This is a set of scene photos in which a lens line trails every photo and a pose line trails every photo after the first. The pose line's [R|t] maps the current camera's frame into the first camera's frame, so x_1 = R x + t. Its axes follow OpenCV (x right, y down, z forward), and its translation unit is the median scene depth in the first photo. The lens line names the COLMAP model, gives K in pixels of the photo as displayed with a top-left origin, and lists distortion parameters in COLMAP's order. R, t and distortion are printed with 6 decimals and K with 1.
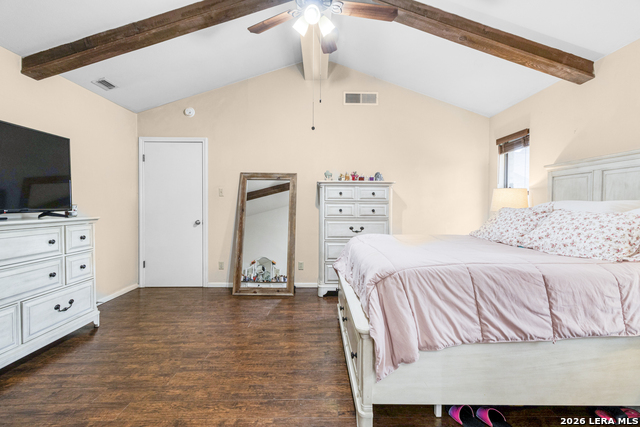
lens RADIAL K [[293.2, 0, 322.4], [0, 293.2, 209.7], [0, 0, 1]] dist [0.003927, 0.001904]
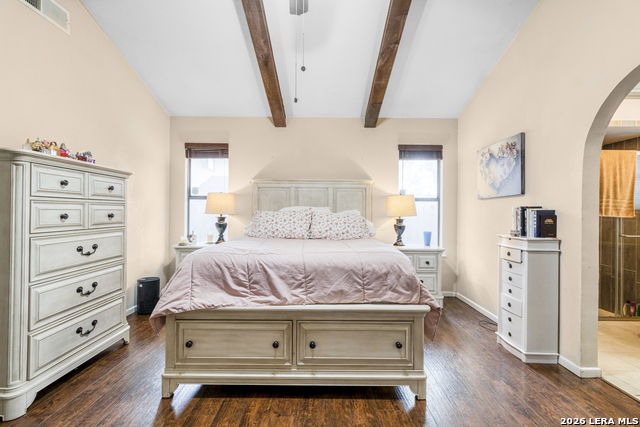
lens RADIAL K [[293.2, 0, 320.1], [0, 293.2, 211.2], [0, 0, 1]] dist [0.003927, 0.001904]
pose [[0.020536, -0.006735, 0.999766, -0.435805], [0.002792, 0.999974, 0.006679, -0.009203], [-0.999785, 0.002654, 0.020555, 0.550533]]
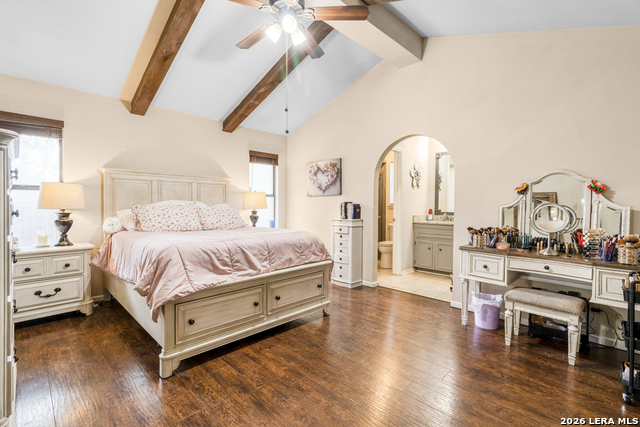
lens RADIAL K [[293.2, 0, 317.6], [0, 293.2, 211.8], [0, 0, 1]] dist [0.003927, 0.001904]
pose [[-0.693922, -0.025308, 0.719606, -0.517675], [-0.000938, 0.999413, 0.034244, -0.014939], [-0.720050, 0.023088, -0.693538, 0.980428]]
